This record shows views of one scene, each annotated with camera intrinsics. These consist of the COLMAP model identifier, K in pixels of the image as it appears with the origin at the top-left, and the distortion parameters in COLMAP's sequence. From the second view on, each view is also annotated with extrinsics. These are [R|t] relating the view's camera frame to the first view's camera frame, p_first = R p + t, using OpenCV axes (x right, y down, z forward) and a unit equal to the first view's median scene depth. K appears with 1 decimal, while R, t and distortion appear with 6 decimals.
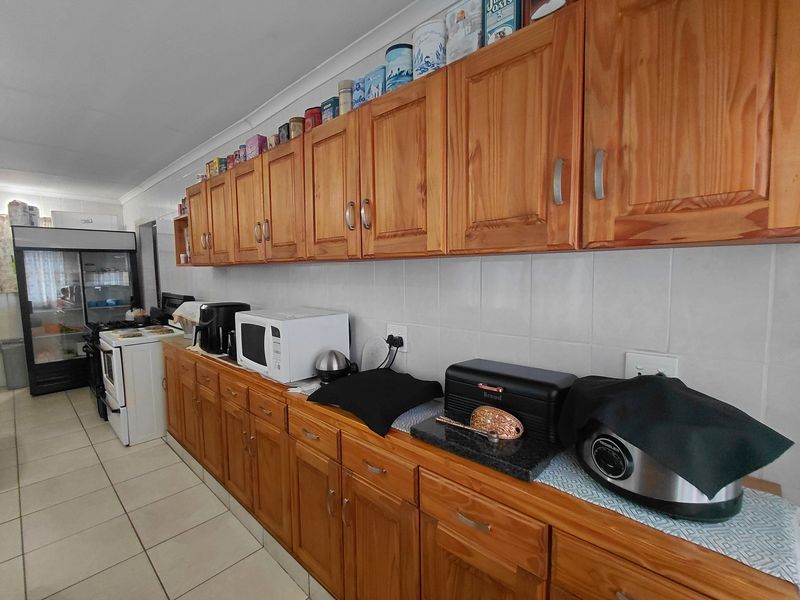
lens RADIAL K [[365.3, 0, 400.5], [0, 365.3, 299.9], [0, 0, 1]] dist [-0.010768, -0.001502]
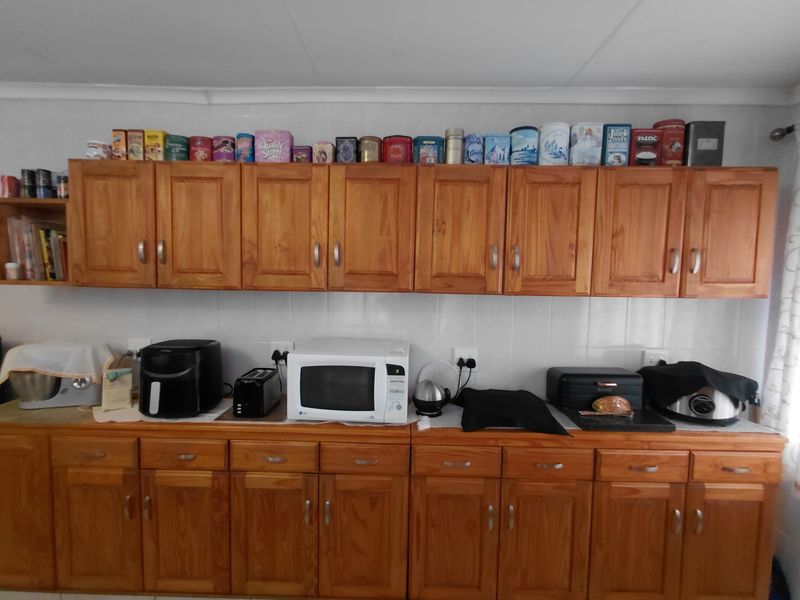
lens RADIAL K [[365.3, 0, 399.6], [0, 365.3, 297.7], [0, 0, 1]] dist [-0.010768, -0.001502]
pose [[0.746558, -0.015483, 0.665140, -1.143193], [0.029209, 0.999528, -0.009517, -0.105144], [-0.664679, 0.026533, 0.746658, 0.360271]]
